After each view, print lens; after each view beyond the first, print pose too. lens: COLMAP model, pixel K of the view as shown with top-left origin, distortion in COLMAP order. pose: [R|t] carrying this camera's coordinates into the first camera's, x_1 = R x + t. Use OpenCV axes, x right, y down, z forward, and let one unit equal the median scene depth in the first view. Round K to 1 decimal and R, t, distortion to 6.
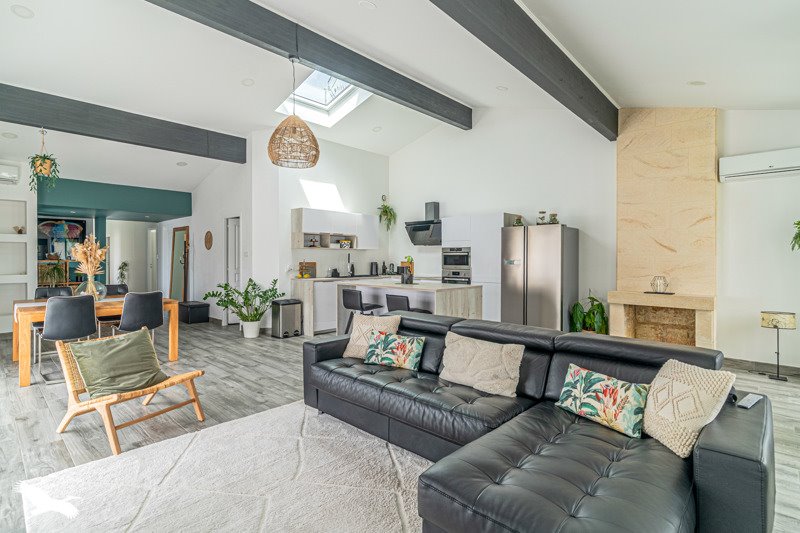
lens RADIAL K [[392.5, 0, 398.7], [0, 392.5, 258.3], [0, 0, 1]] dist [-0.000881, 0.000183]
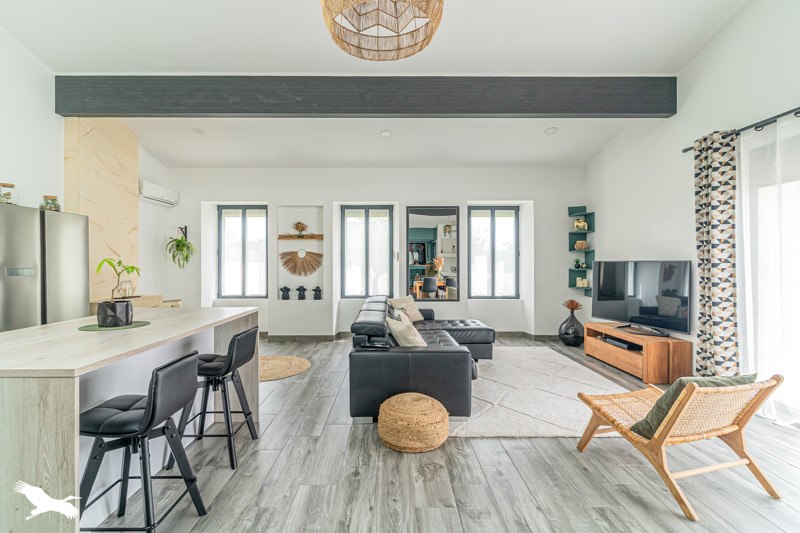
lens RADIAL K [[392.5, 0, 398.7], [0, 392.5, 258.3], [0, 0, 1]] dist [-0.000881, 0.000183]
pose [[-0.697993, 0.008234, 0.716057, -0.393259], [0.006938, 0.999965, -0.004735, -0.000885], [-0.716071, 0.001663, -0.698026, 0.879144]]
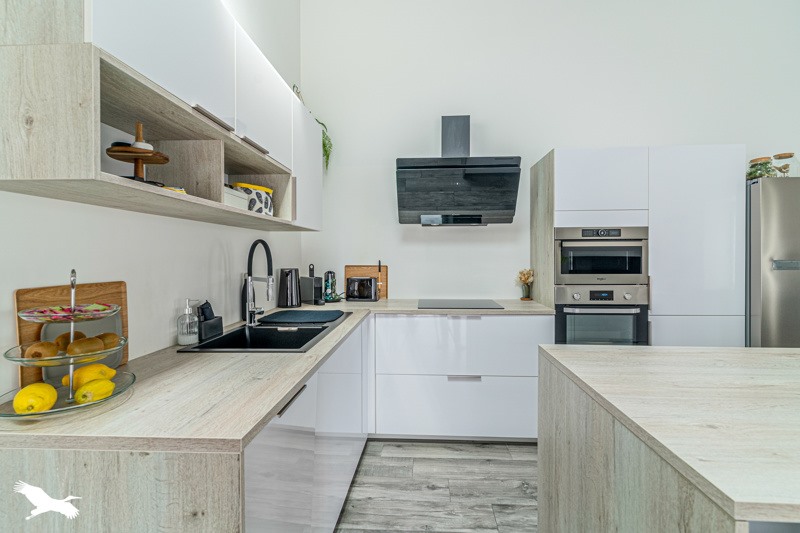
lens RADIAL K [[392.5, 0, 398.7], [0, 392.5, 258.3], [0, 0, 1]] dist [-0.000881, 0.000183]
pose [[0.760650, -0.005289, 0.649141, -0.252845], [0.002704, 0.999984, 0.004980, -0.000078], [-0.649157, -0.002033, 0.760652, 0.842547]]
